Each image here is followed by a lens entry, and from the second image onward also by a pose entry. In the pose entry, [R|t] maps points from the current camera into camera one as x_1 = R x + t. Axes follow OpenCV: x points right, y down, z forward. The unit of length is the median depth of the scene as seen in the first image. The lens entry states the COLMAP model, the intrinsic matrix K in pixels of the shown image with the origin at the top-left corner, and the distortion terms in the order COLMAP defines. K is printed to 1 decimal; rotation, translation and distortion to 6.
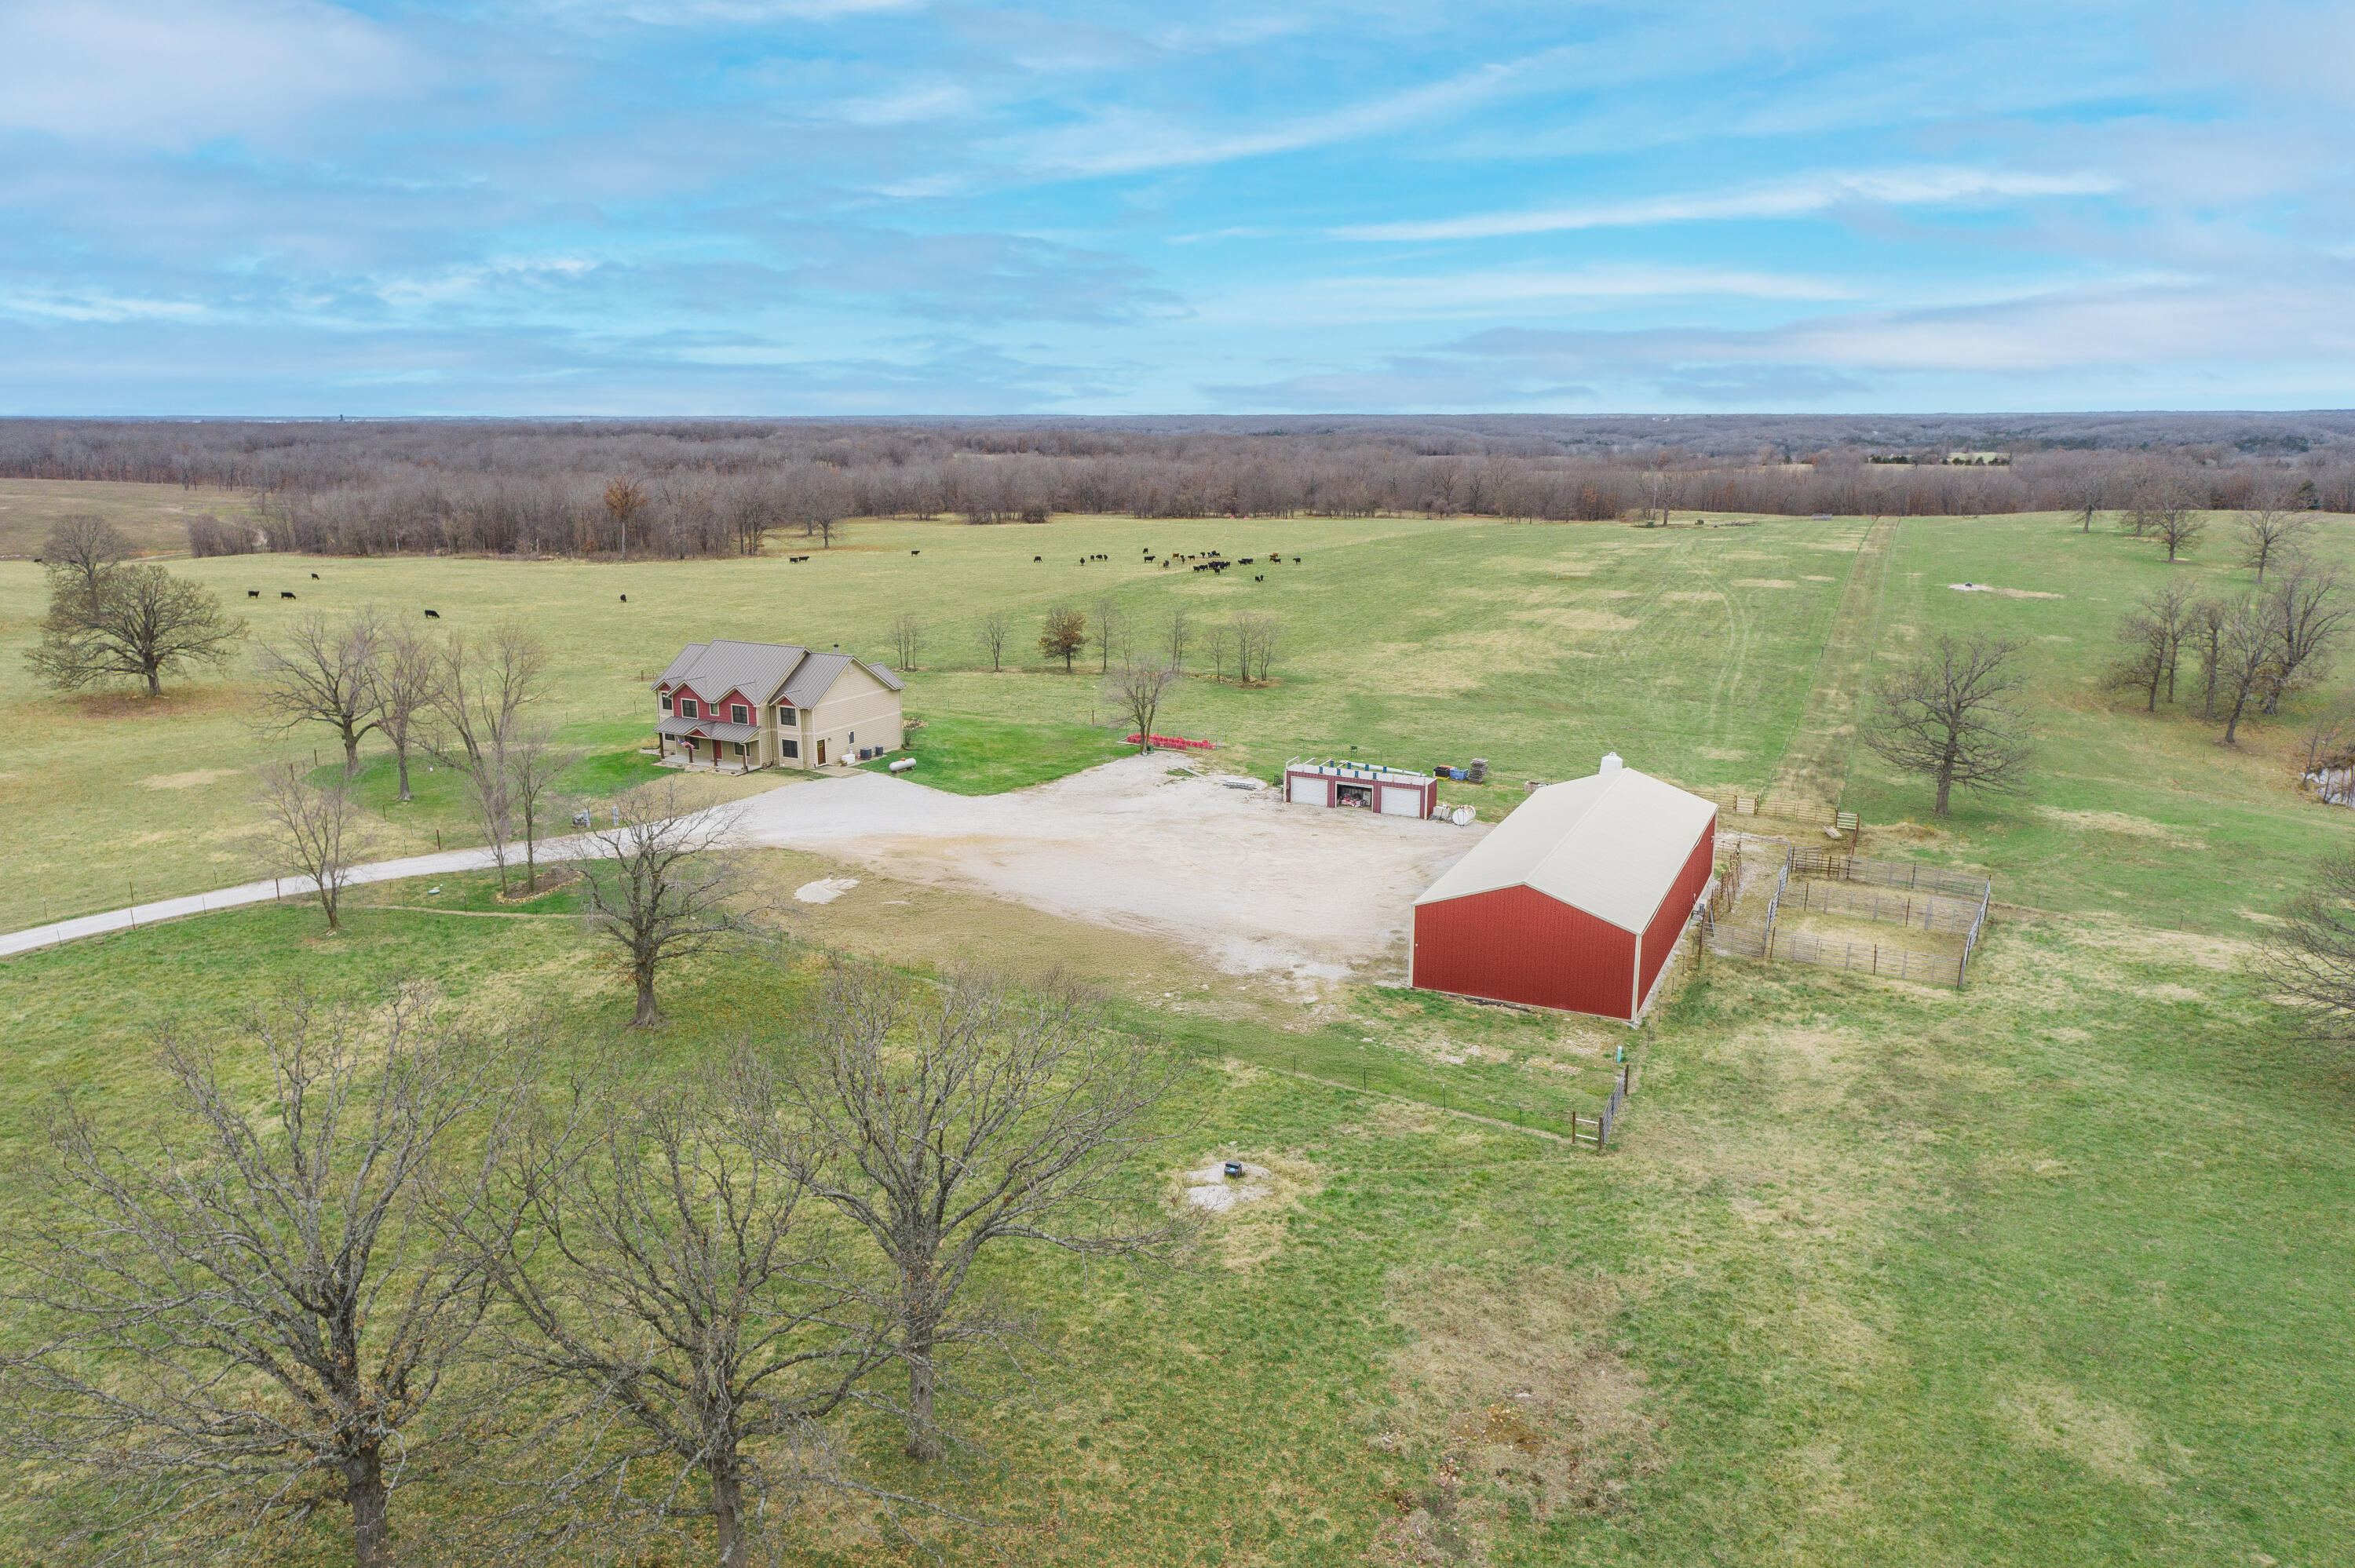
lens RADIAL K [[1585.4, 0, 1182.9], [0, 1585.4, 784.7], [0, 0, 1]] dist [-0.013668, 0.022881]
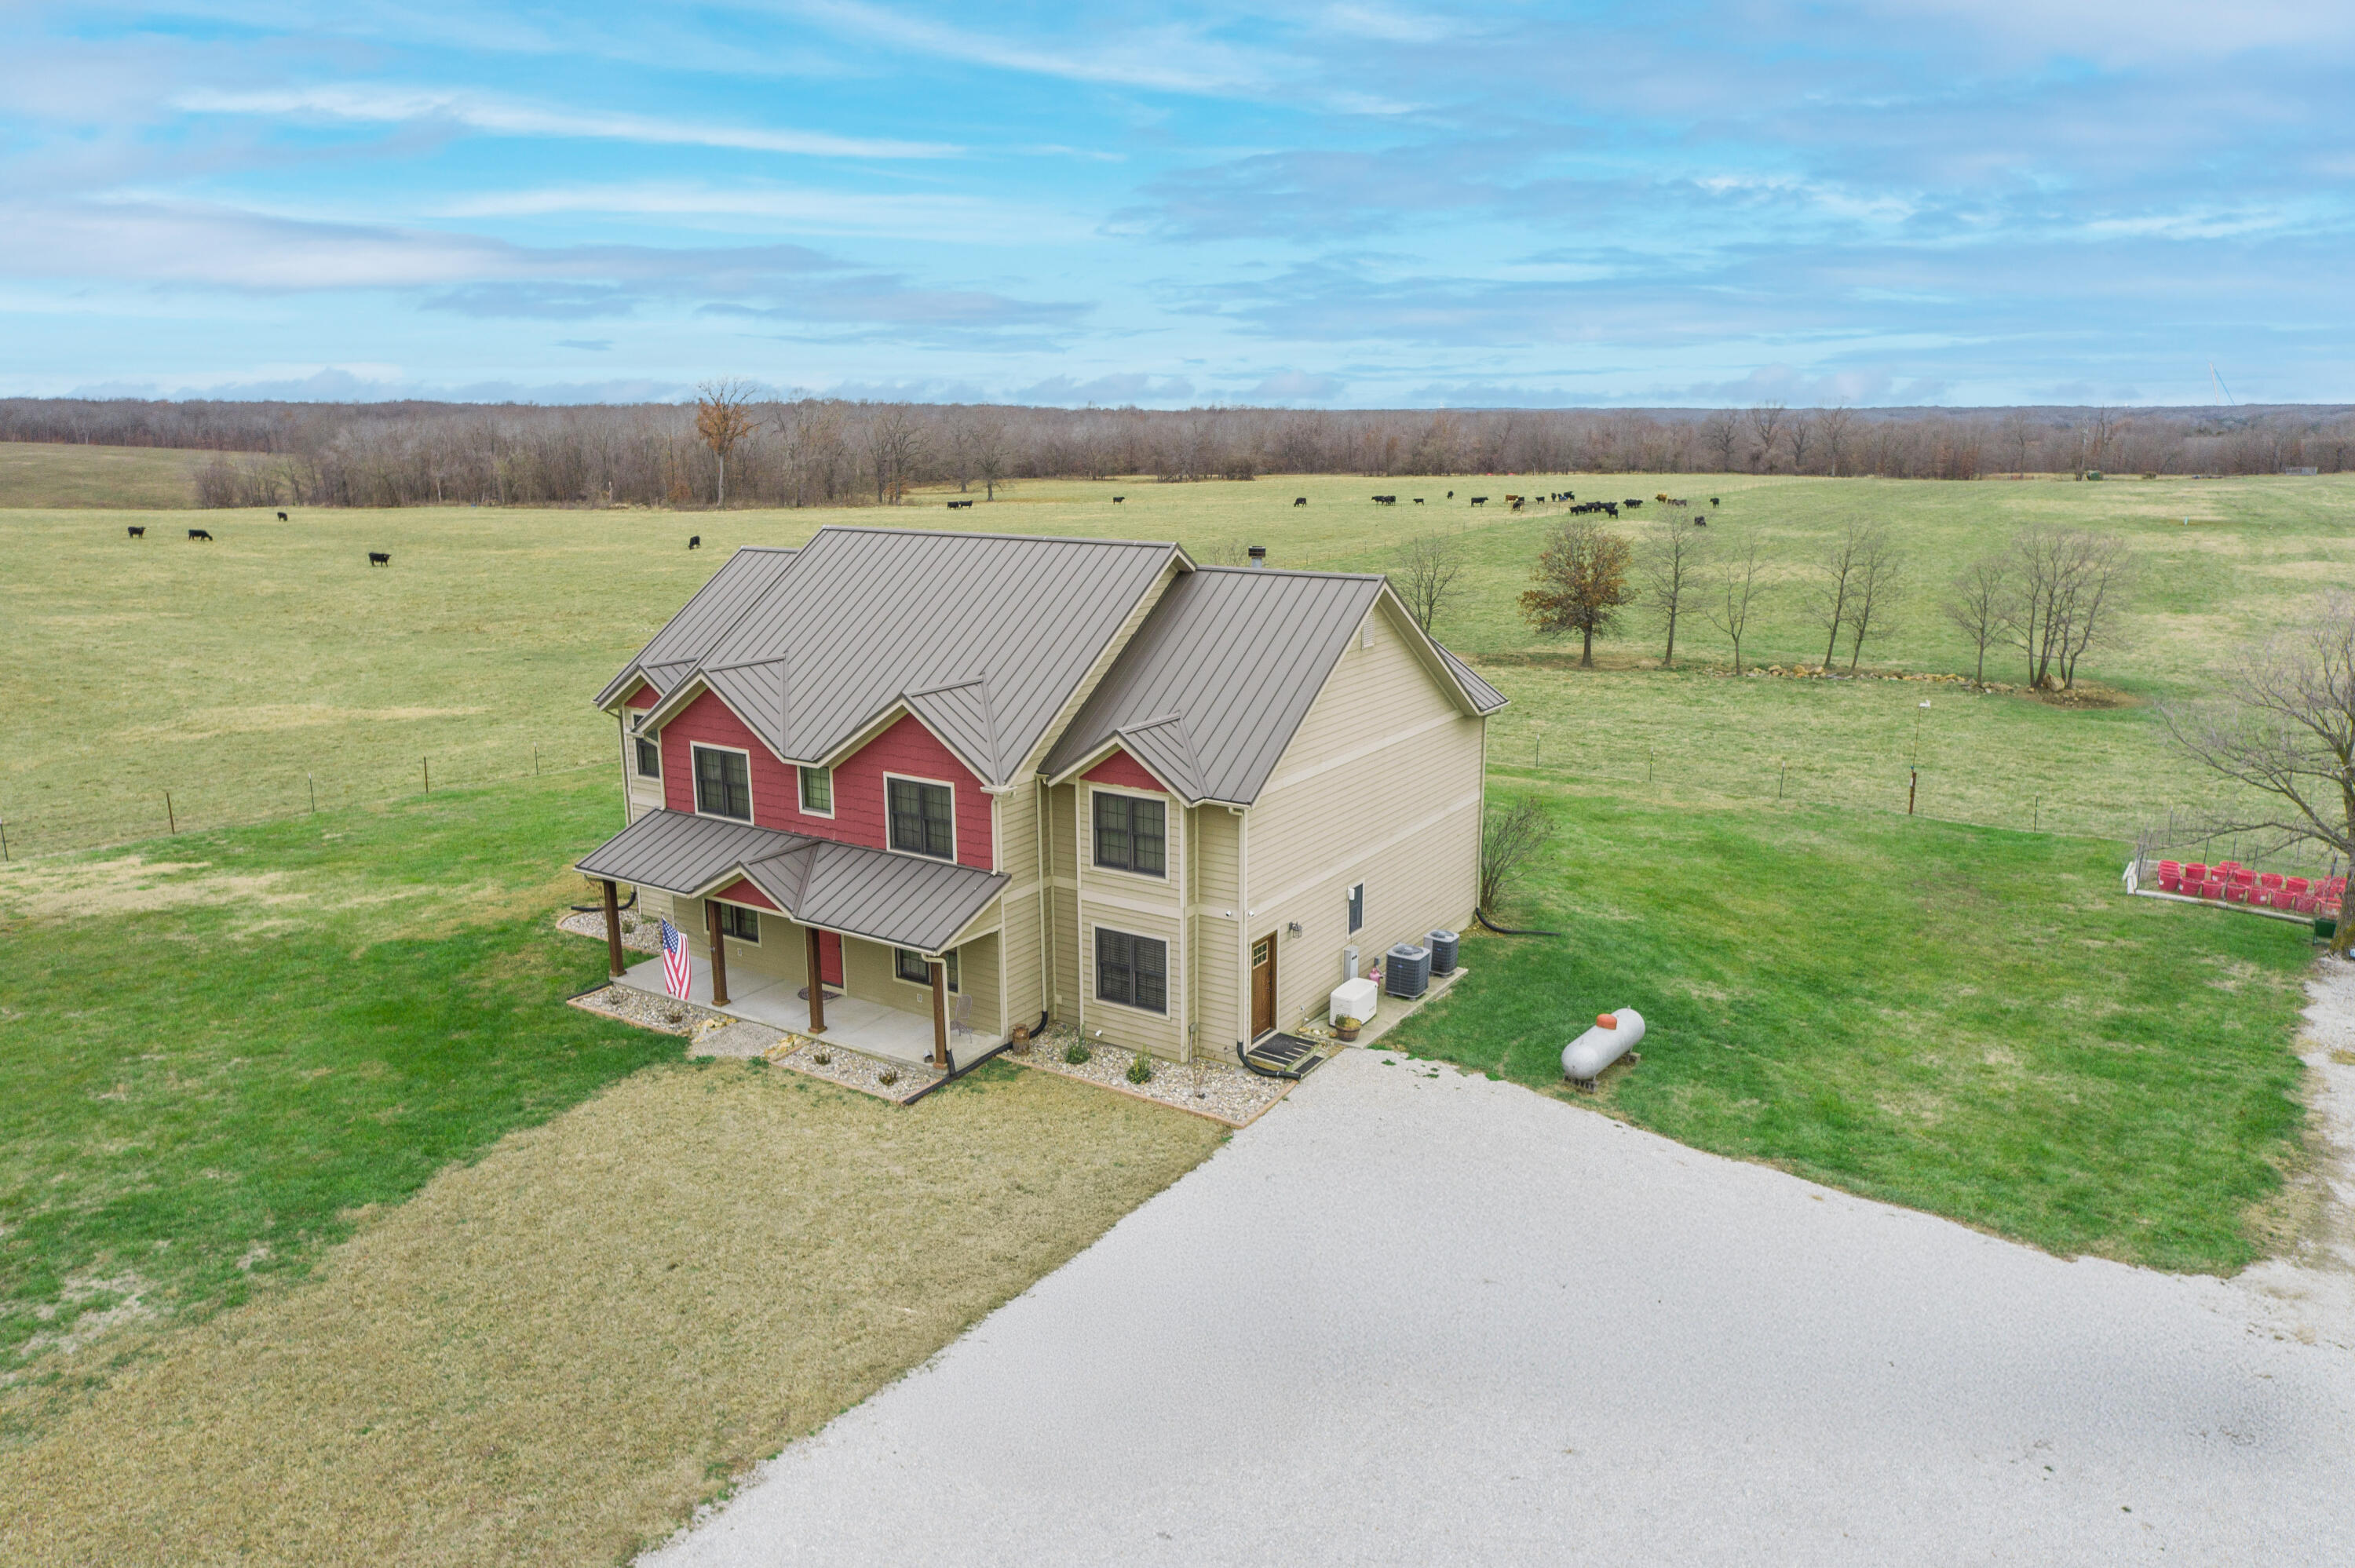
lens RADIAL K [[1585.4, 0, 1182.9], [0, 1585.4, 784.7], [0, 0, 1]] dist [-0.013668, 0.022881]
pose [[0.997006, 0.016450, -0.075551, -0.220088], [-0.016412, 0.999865, 0.001114, -0.049599], [0.075559, 0.000129, 0.997141, 0.757551]]
